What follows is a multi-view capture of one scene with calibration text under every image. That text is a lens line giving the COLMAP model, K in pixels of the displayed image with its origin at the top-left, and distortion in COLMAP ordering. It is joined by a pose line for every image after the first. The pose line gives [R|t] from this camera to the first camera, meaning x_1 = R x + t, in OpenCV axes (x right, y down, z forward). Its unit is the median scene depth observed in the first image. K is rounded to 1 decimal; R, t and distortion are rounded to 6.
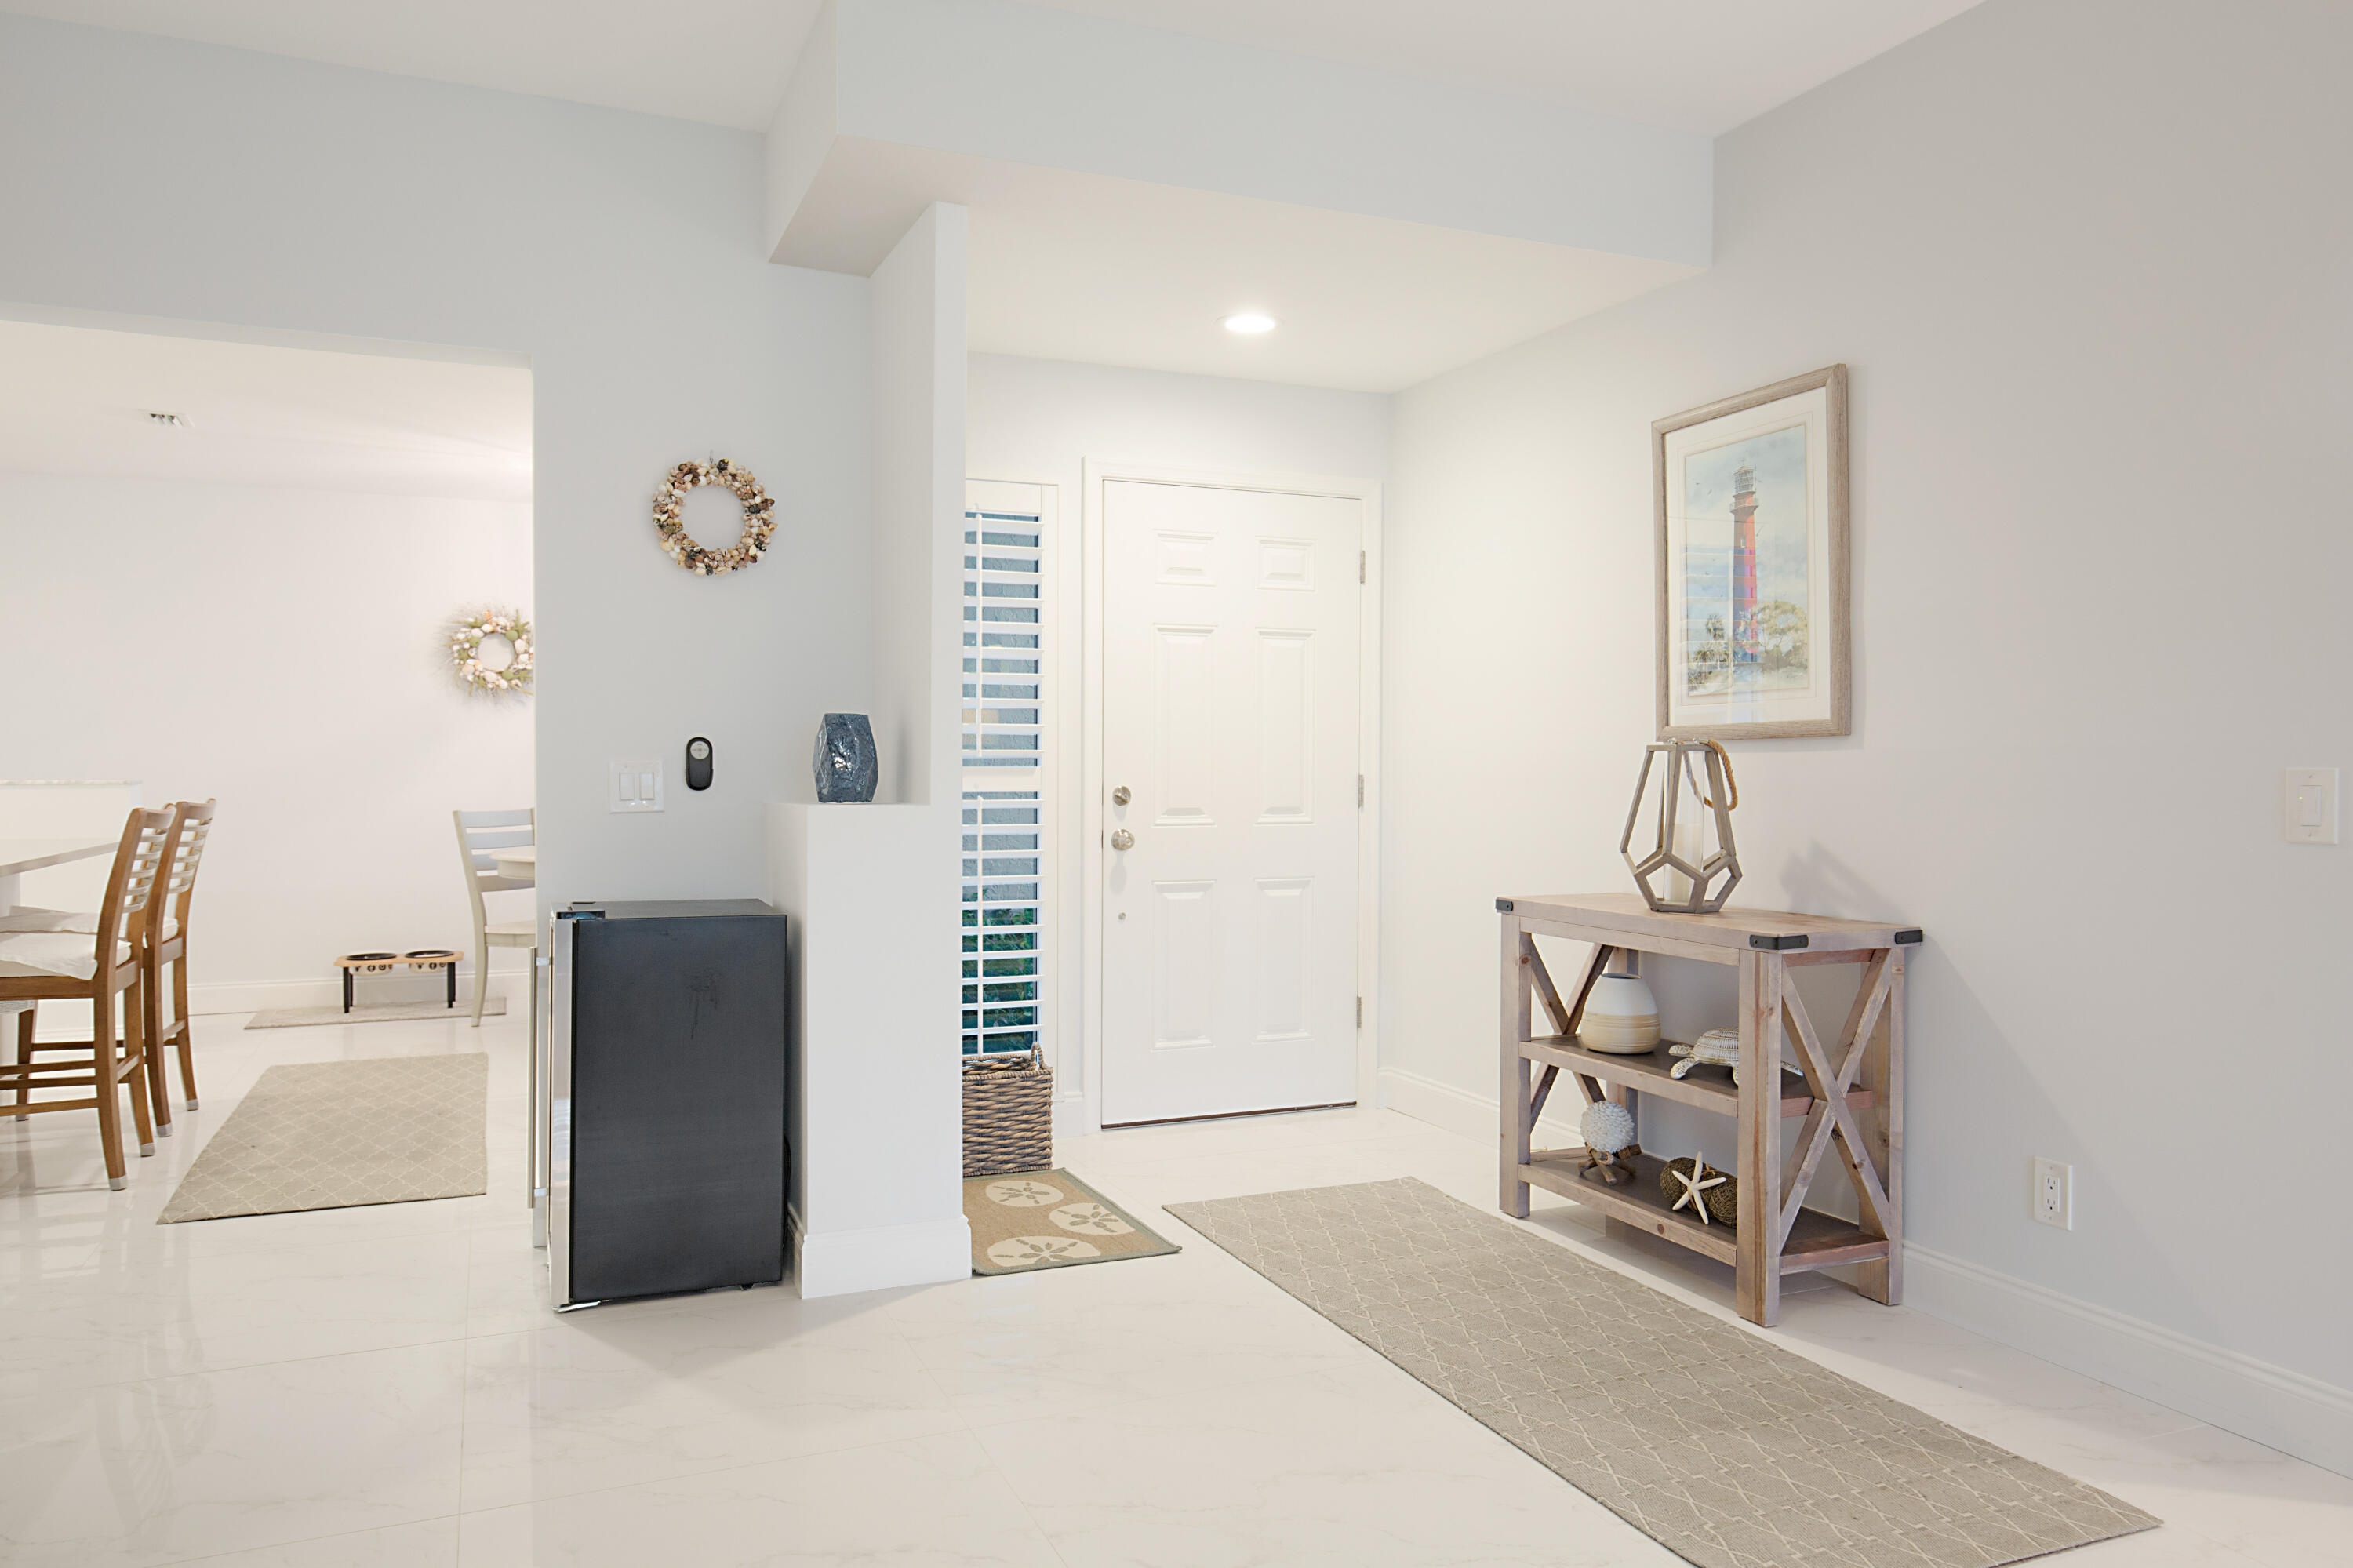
lens RADIAL K [[1599.2, 0, 1184.2], [0, 1599.2, 791.9], [0, 0, 1]] dist [-0.002646, 0.001708]
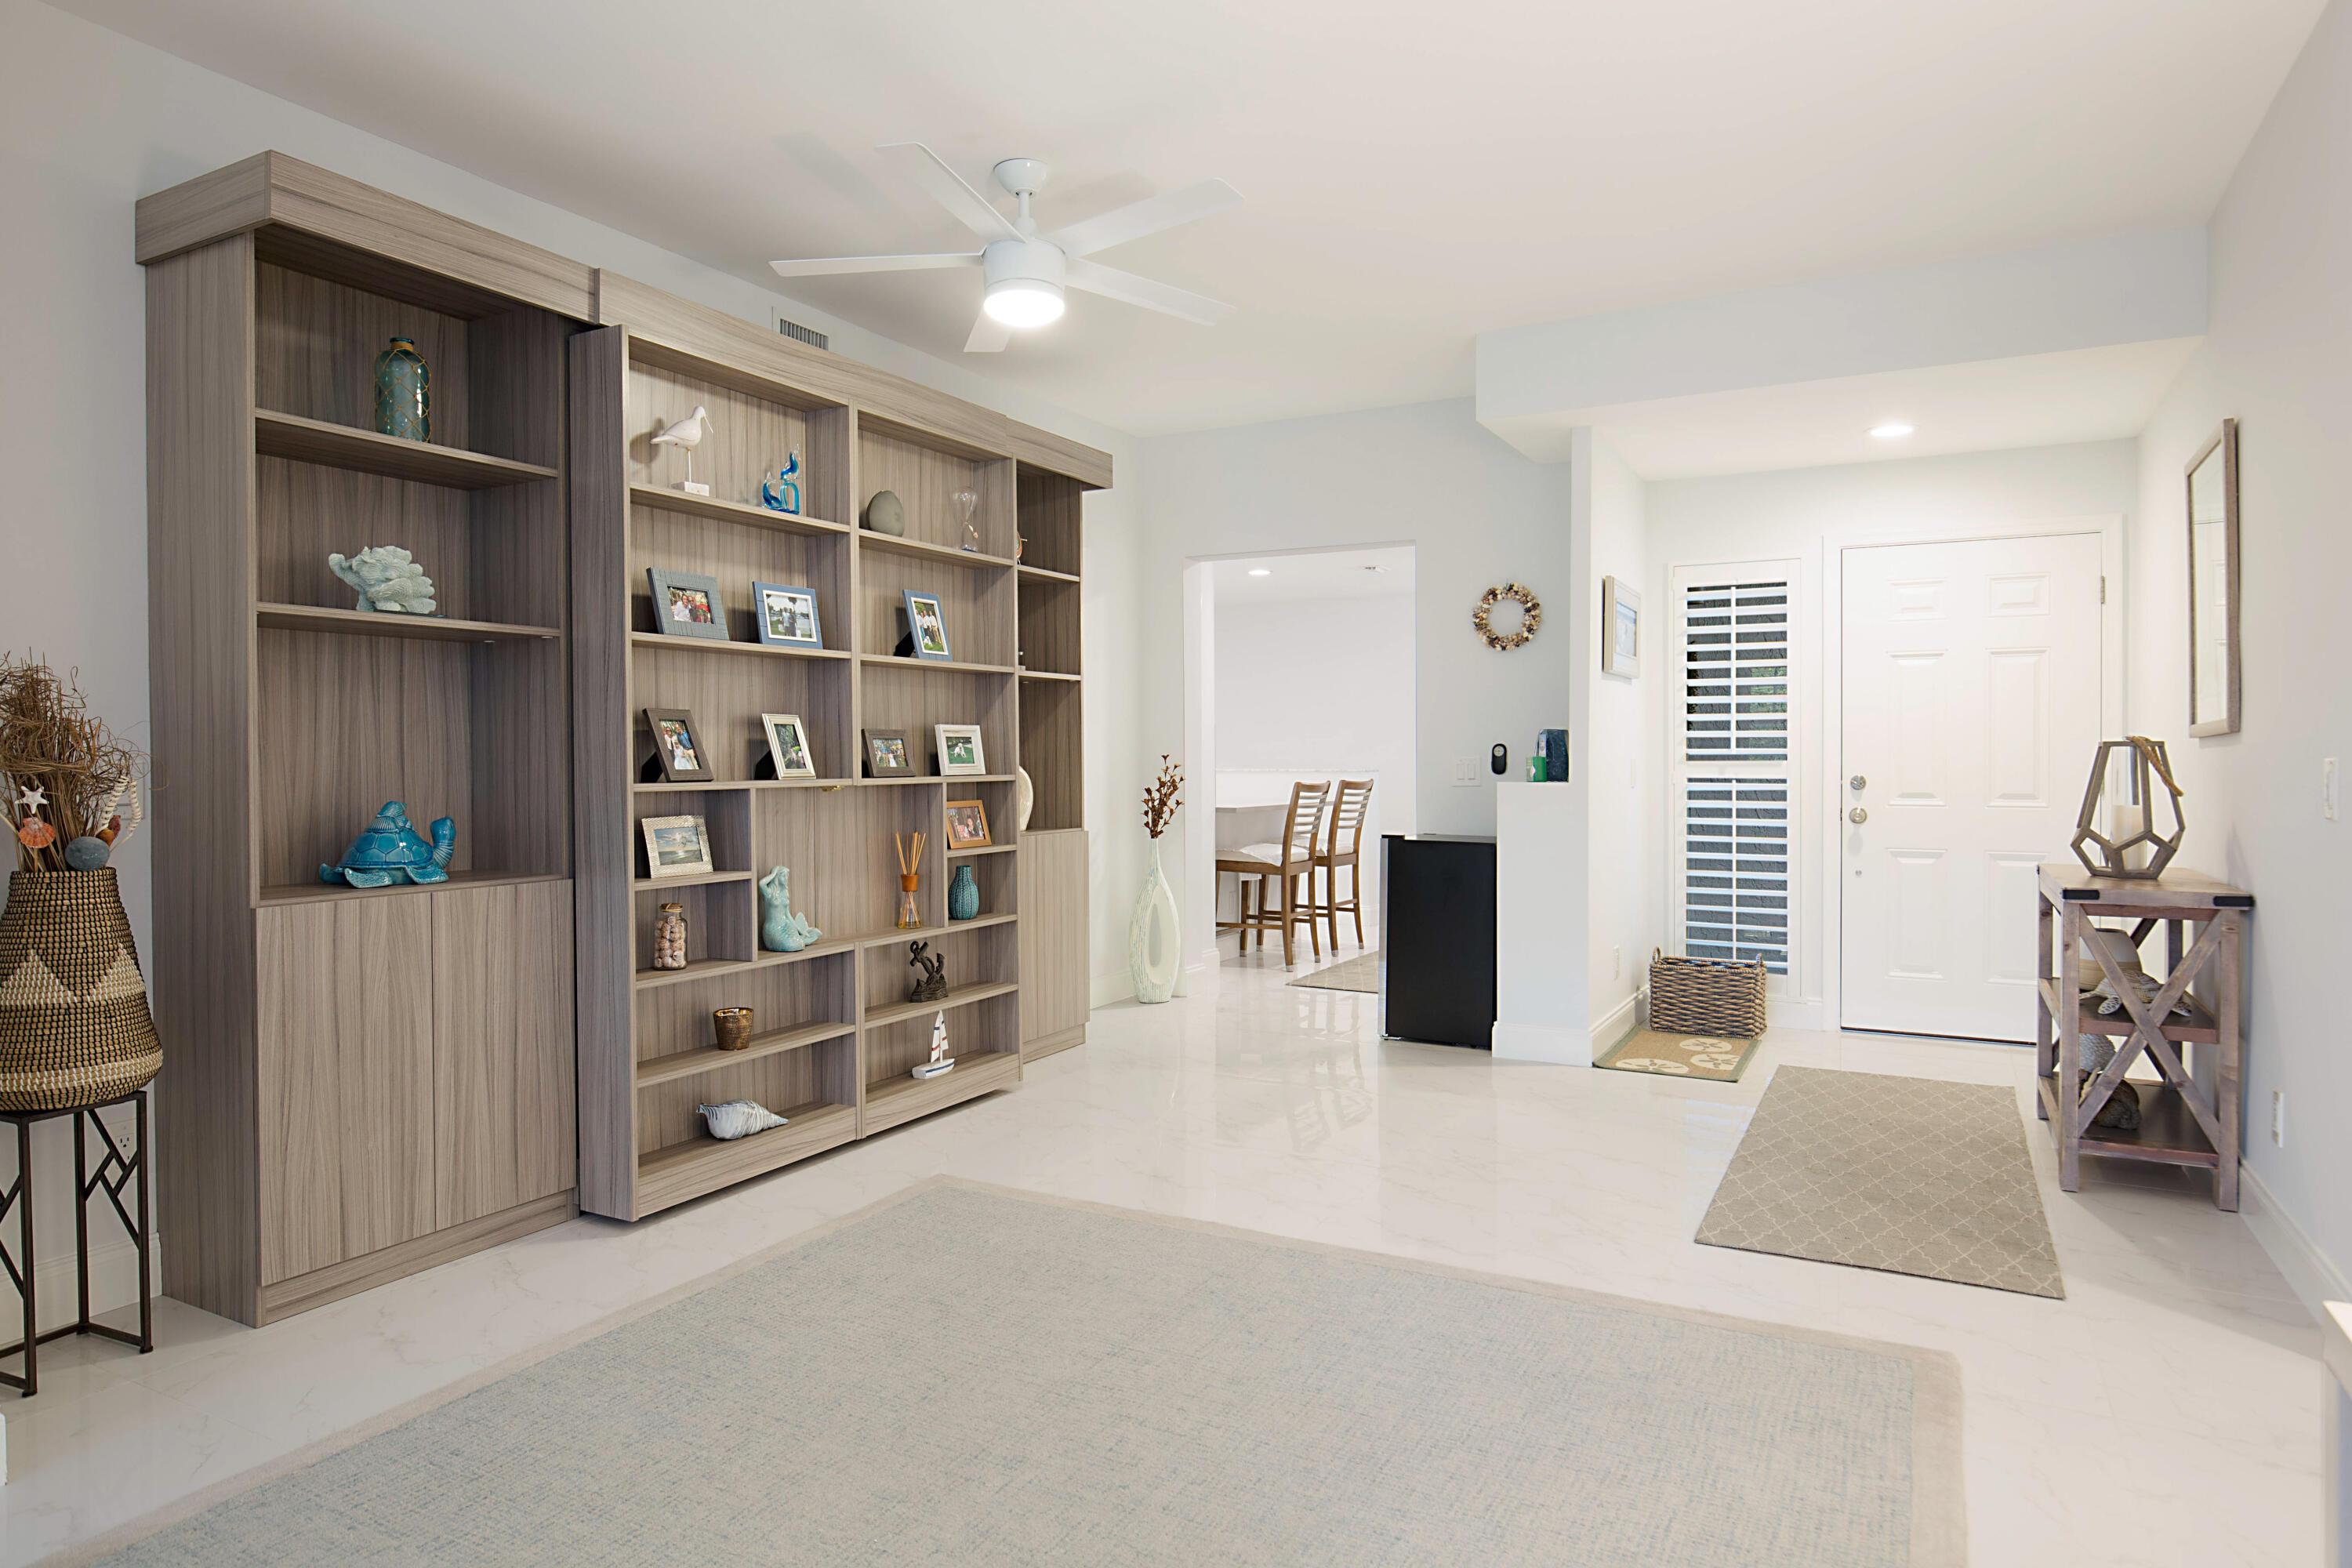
lens RADIAL K [[1339.2, 0, 1127.1], [0, 1339.2, 763.0], [0, 0, 1]] dist [-0.006617, -0.000783]
pose [[0.614941, -0.000517, -0.788573, 0.581336], [-0.011911, 0.999880, -0.009943, 0.005711], [0.788483, 0.015507, 0.614861, -0.210696]]
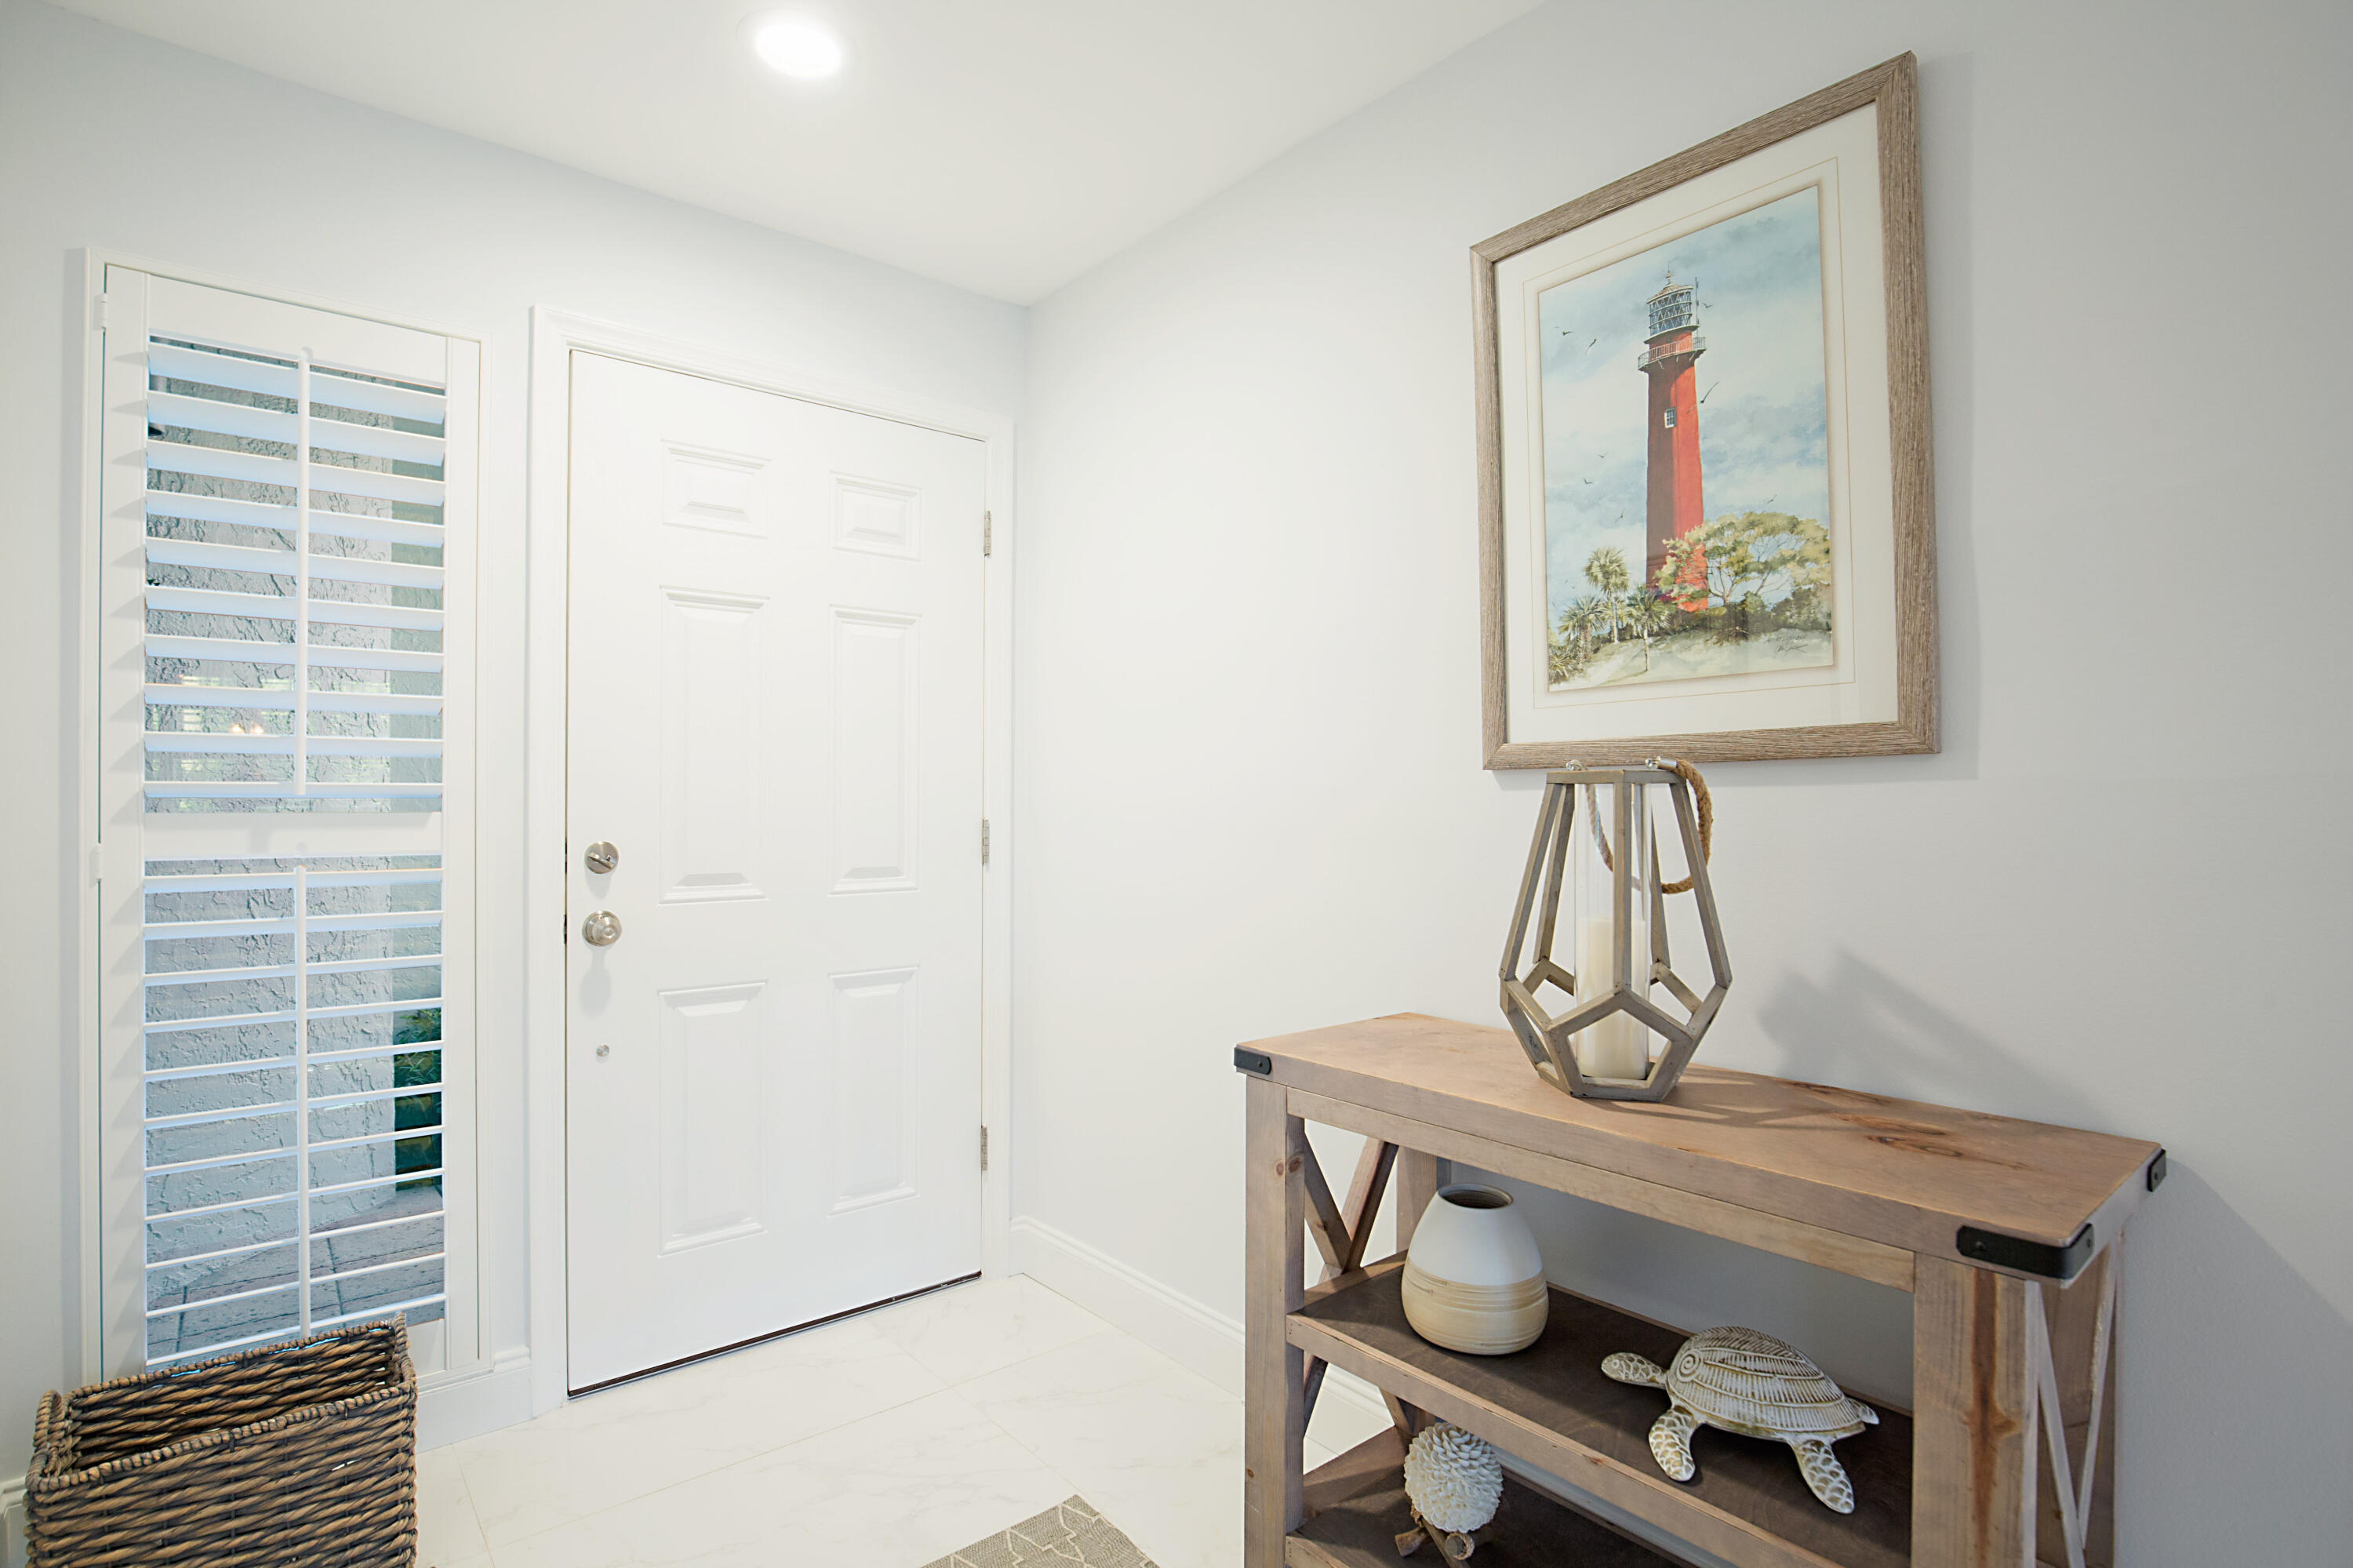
lens RADIAL K [[1088.9, 0, 1161.1], [0, 1088.9, 792.2], [0, 0, 1]] dist [-0.031307, 0.001004]
pose [[0.961388, 0.000698, 0.275196, 0.068198], [0.006085, 0.999698, -0.023795, -0.014424], [-0.275129, 0.024551, 0.961094, 0.668018]]
